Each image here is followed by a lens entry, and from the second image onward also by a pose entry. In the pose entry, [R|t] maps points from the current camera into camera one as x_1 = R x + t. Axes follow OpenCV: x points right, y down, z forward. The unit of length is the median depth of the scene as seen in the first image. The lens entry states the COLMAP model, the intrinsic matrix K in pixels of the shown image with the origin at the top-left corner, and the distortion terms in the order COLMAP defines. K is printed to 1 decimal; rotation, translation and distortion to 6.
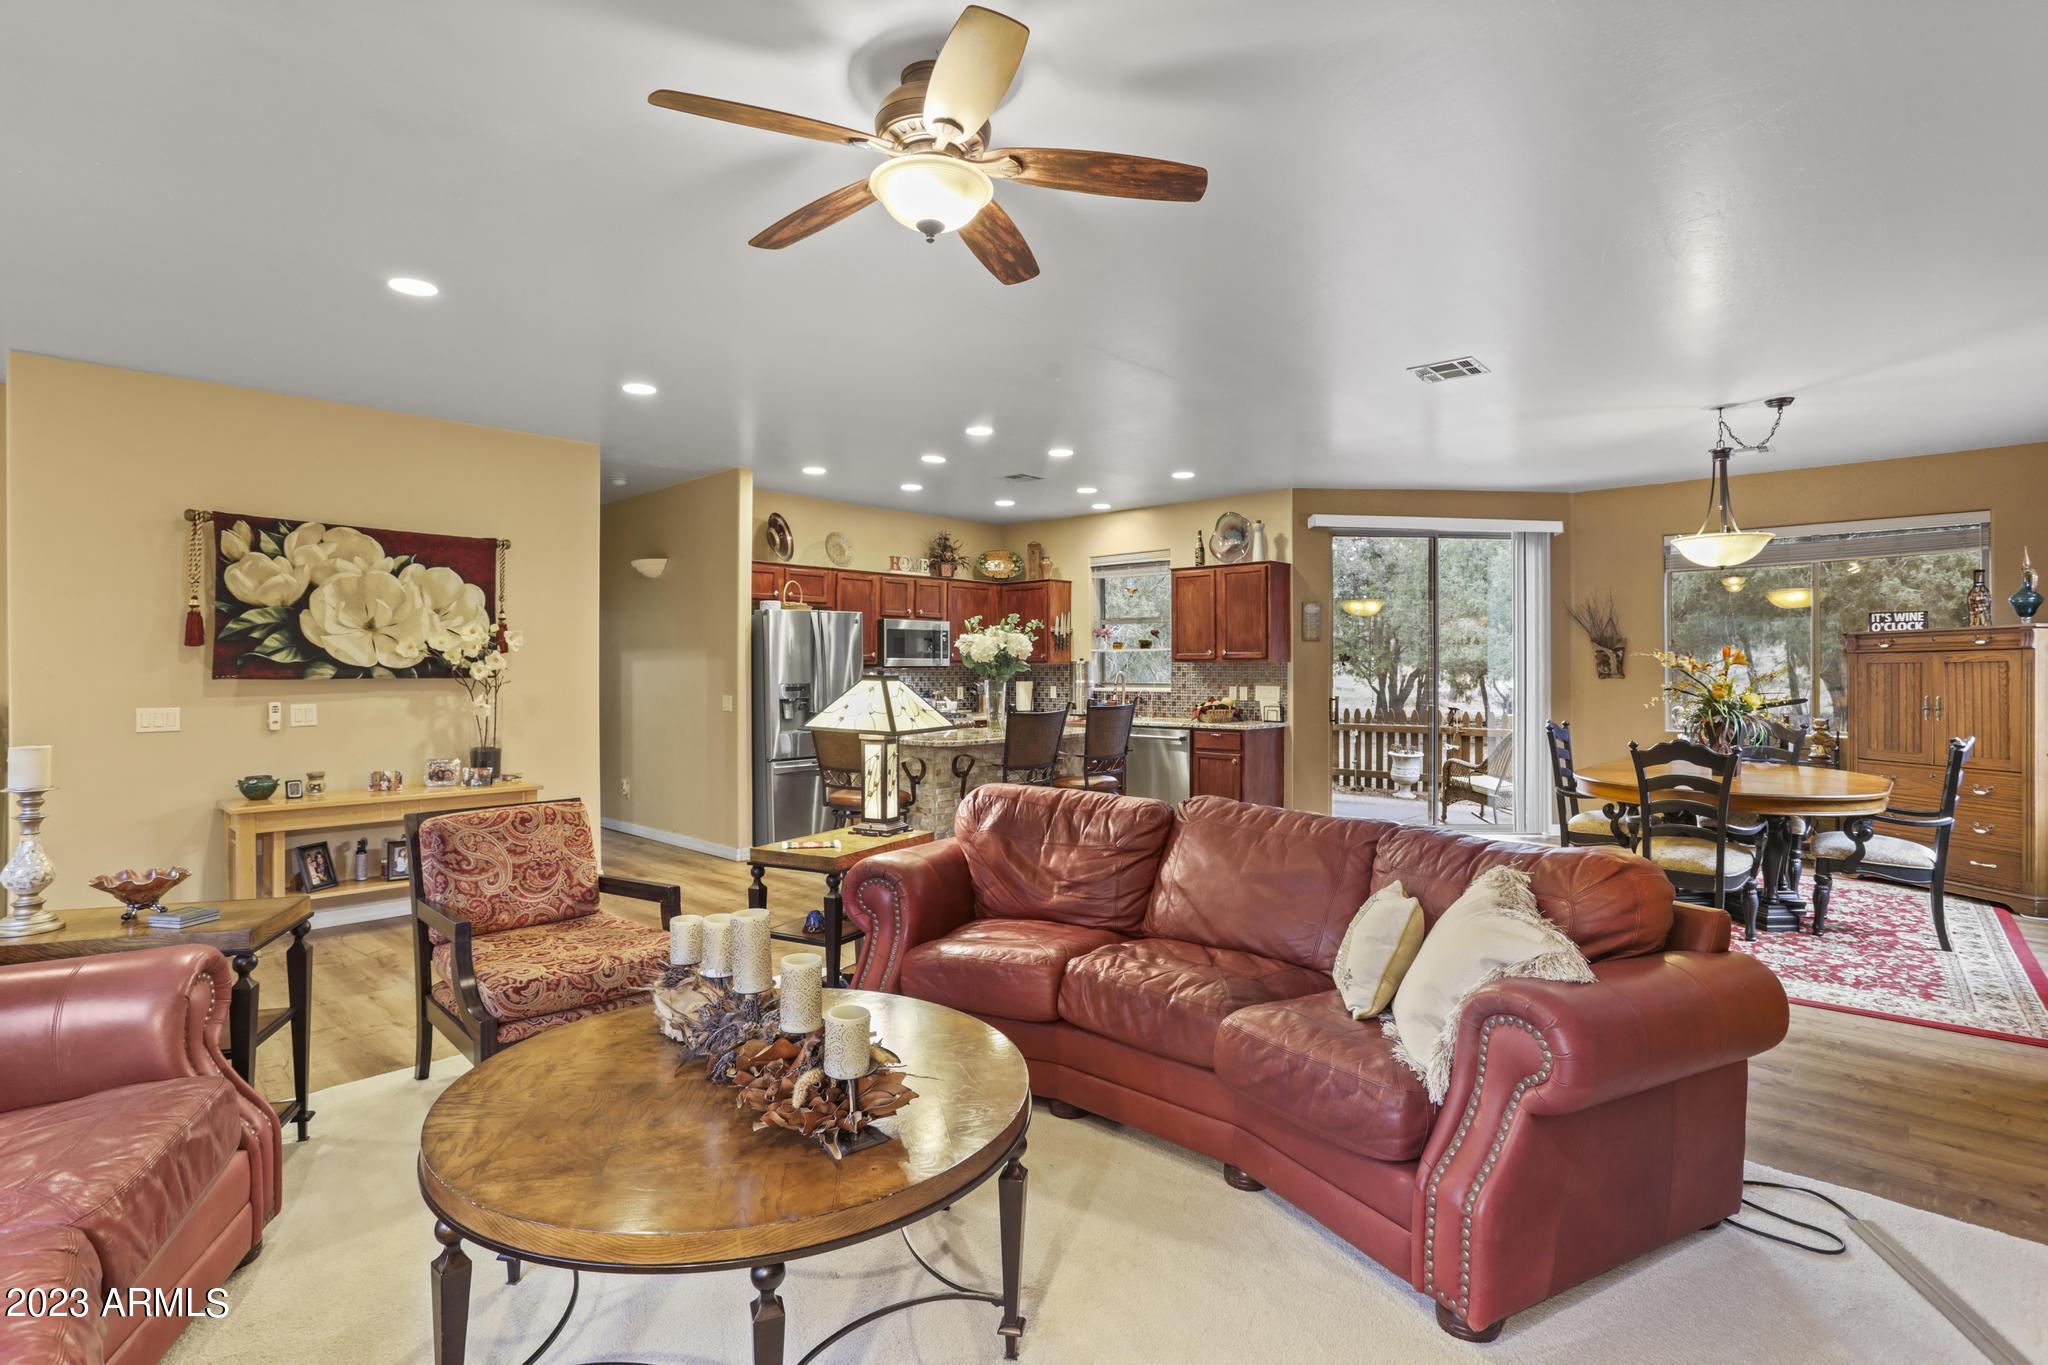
lens RADIAL K [[1015.1, 0, 1016.8], [0, 1015.1, 670.1], [0, 0, 1]] dist [-0.038529, 0.015509]
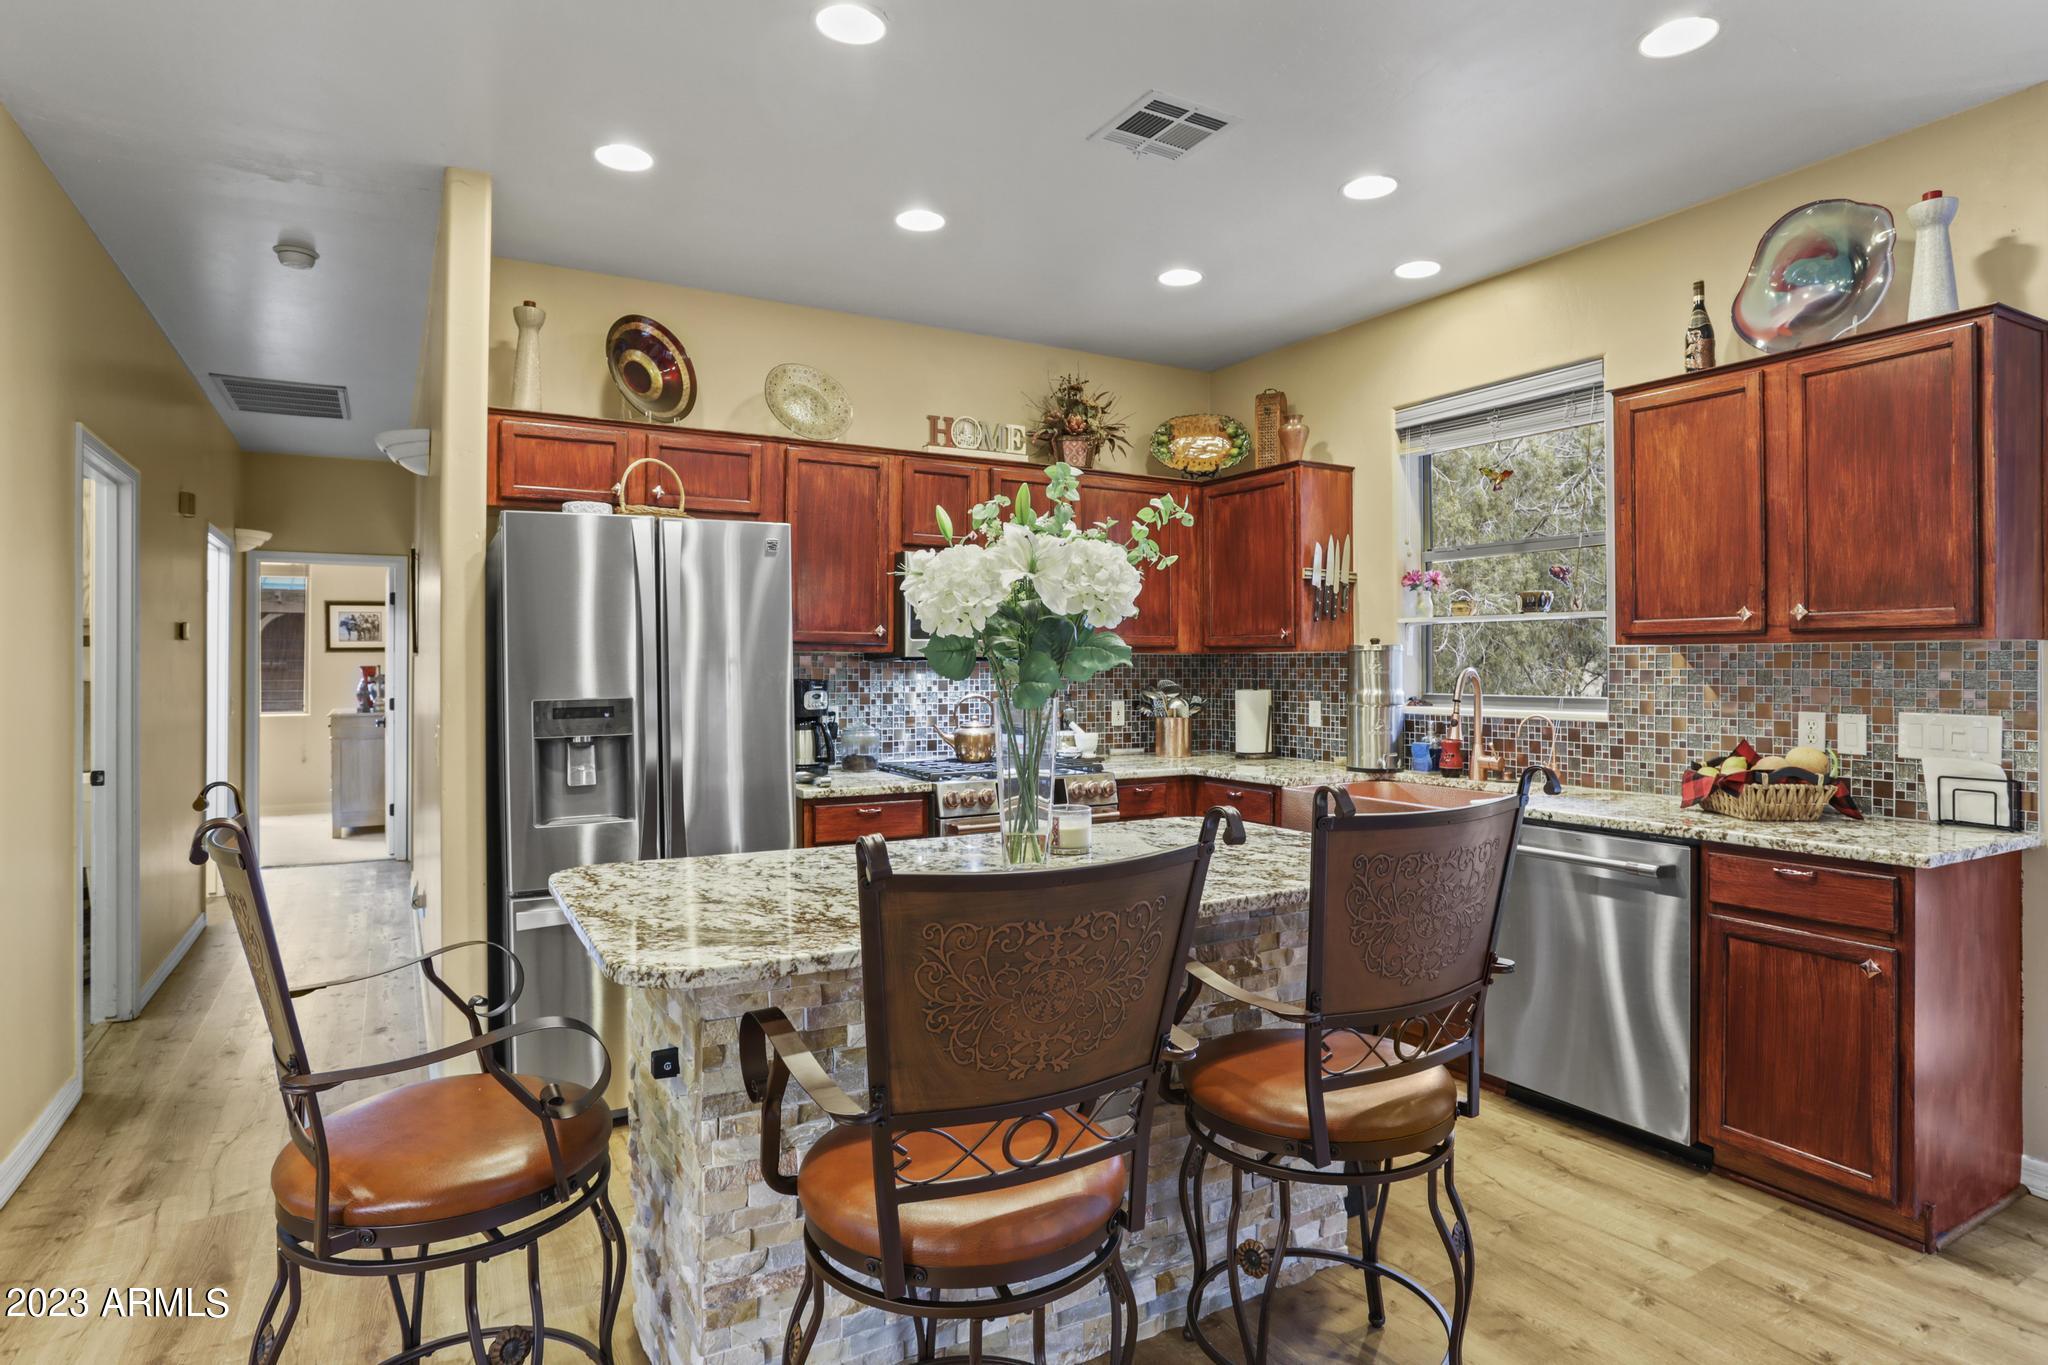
lens RADIAL K [[1086.9, 0, 1019.7], [0, 1086.9, 674.0], [0, 0, 1]] dist [-0.034404, 0.003318]
pose [[0.955647, 0.002271, -0.294505, 0.063725], [-0.000198, 0.999975, 0.007069, 0.000544], [0.294513, -0.006698, 0.955624, 0.593687]]
